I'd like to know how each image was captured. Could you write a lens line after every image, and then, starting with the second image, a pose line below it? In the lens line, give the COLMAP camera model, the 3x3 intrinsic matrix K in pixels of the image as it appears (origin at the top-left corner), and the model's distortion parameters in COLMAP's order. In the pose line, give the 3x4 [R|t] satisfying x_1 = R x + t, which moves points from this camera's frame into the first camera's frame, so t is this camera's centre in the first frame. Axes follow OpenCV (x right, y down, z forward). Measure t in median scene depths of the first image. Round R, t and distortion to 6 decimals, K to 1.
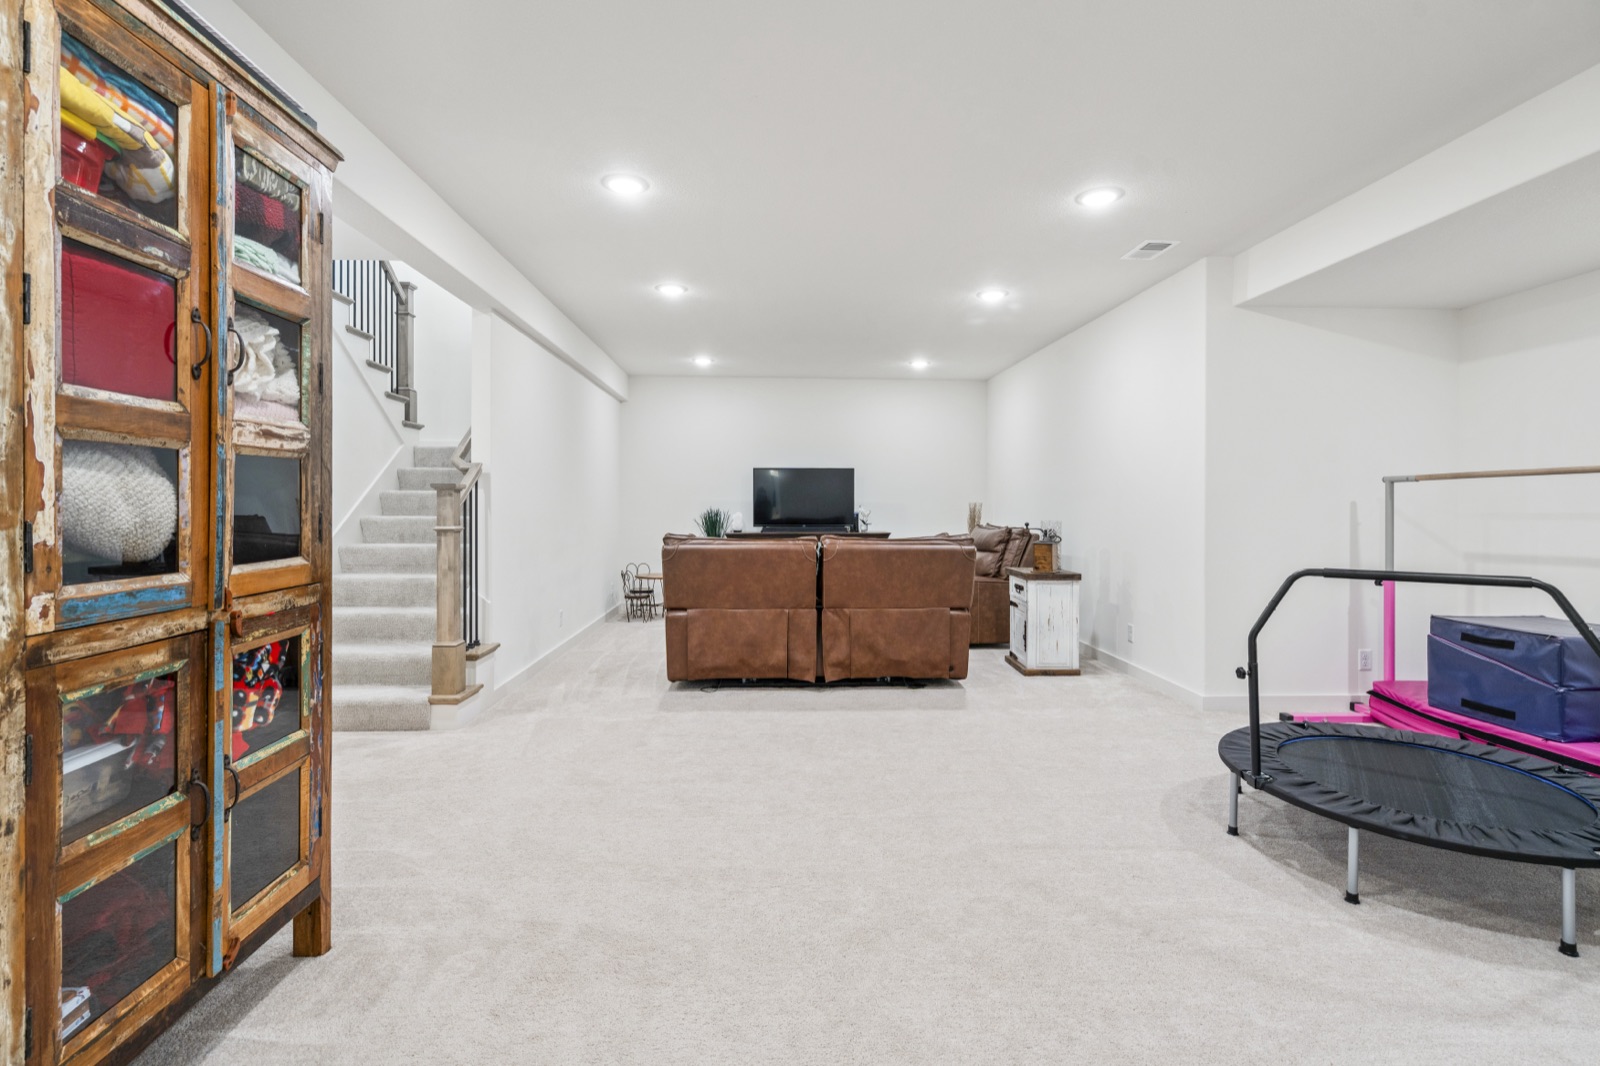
lens RADIAL K [[733.0, 0, 795.7], [0, 733.0, 517.7], [0, 0, 1]] dist [-0.001266, -0.000235]
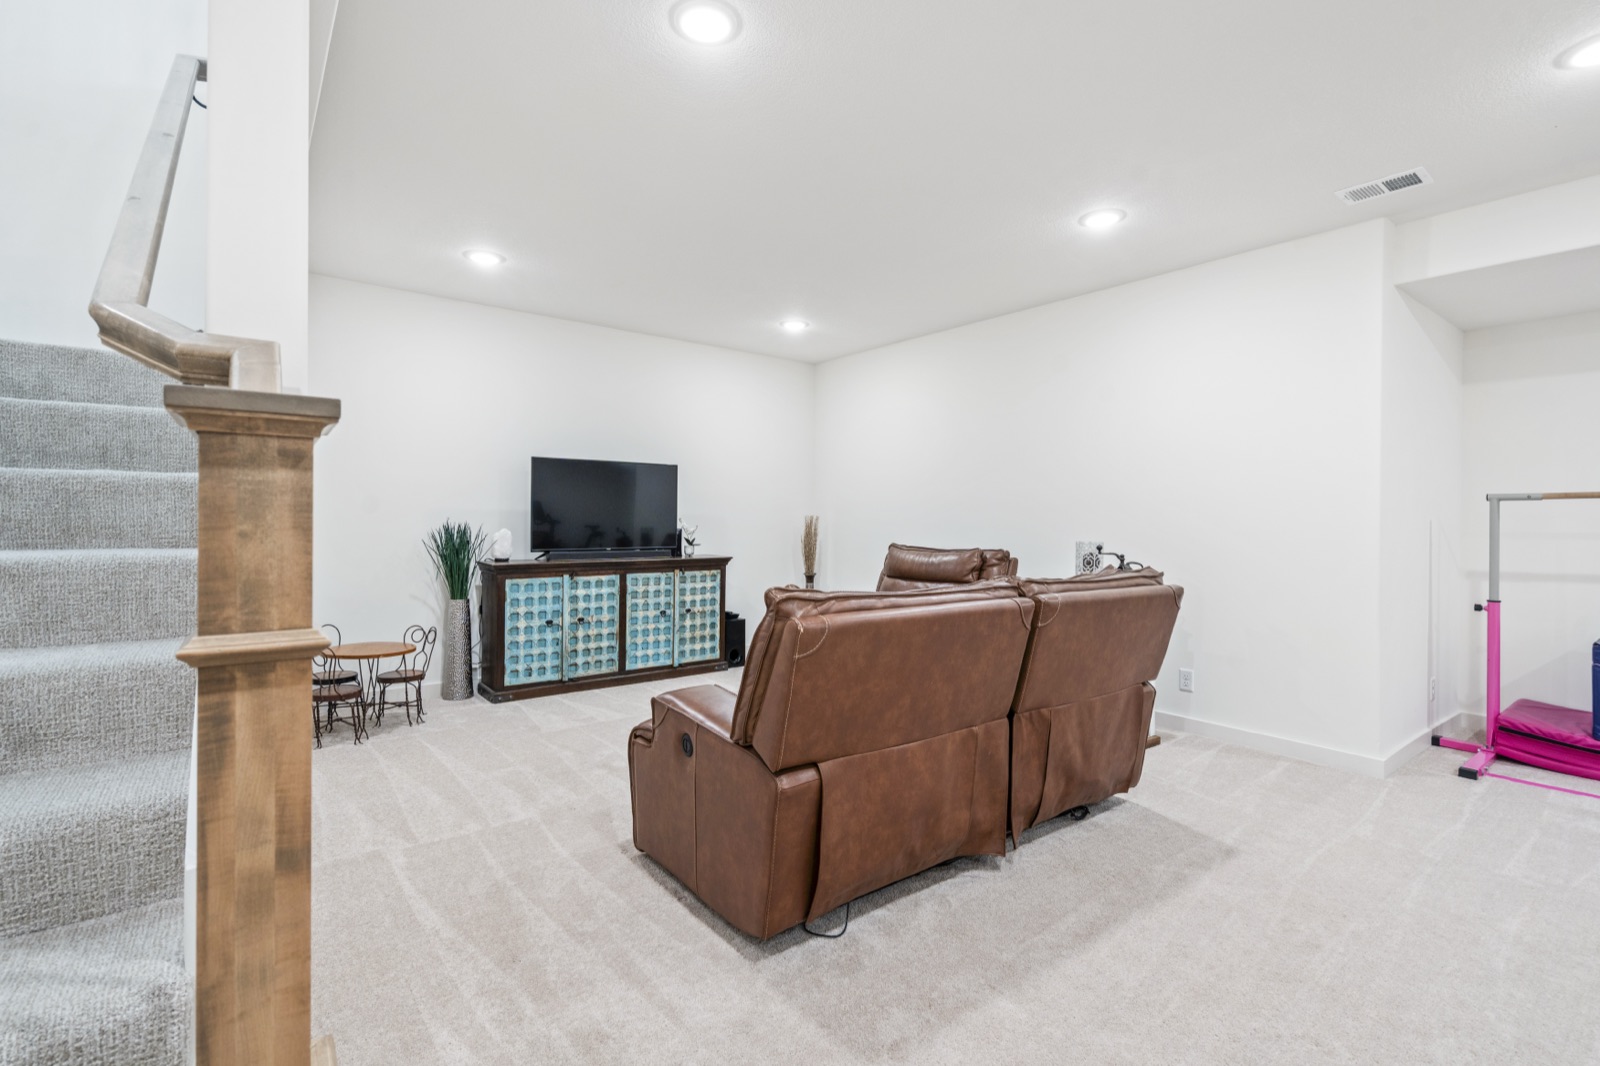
lens RADIAL K [[733.0, 0, 804.0], [0, 733.0, 539.4], [0, 0, 1]] dist [-0.001266, -0.000235]
pose [[0.810271, -0.009674, 0.585975, -0.403186], [0.002074, 0.999905, 0.013640, -0.011248], [-0.586051, -0.009837, 0.810214, 0.661005]]
